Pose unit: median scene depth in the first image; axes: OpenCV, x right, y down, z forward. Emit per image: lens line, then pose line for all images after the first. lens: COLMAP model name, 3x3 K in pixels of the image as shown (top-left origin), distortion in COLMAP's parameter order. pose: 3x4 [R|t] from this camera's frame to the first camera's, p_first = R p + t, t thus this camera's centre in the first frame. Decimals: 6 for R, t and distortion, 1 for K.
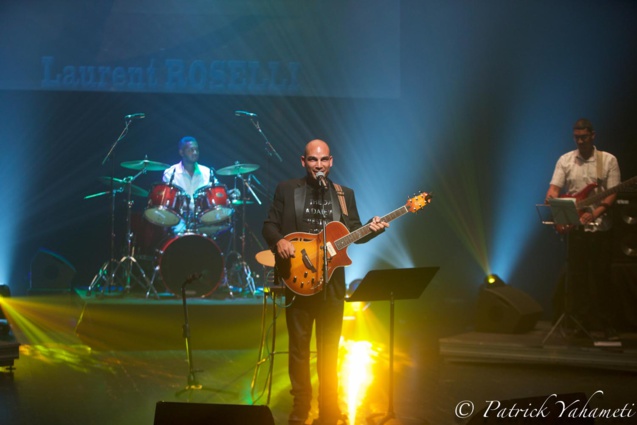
lens RADIAL K [[1339.7, 0, 318.9], [0, 1339.7, 212.8], [0, 0, 1]] dist [-0.137319, -0.274532]
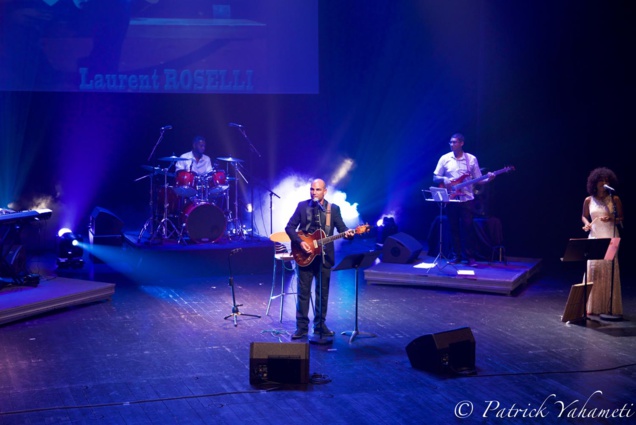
lens RADIAL K [[998.7, 0, 315.6], [0, 998.7, 211.7], [0, 0, 1]] dist [0.168863, 0.081224]
pose [[0.995290, -0.014647, 0.095828, -0.058127], [0.005656, 0.995610, 0.093428, -0.062660], [-0.096776, -0.092446, 0.991004, -0.146572]]
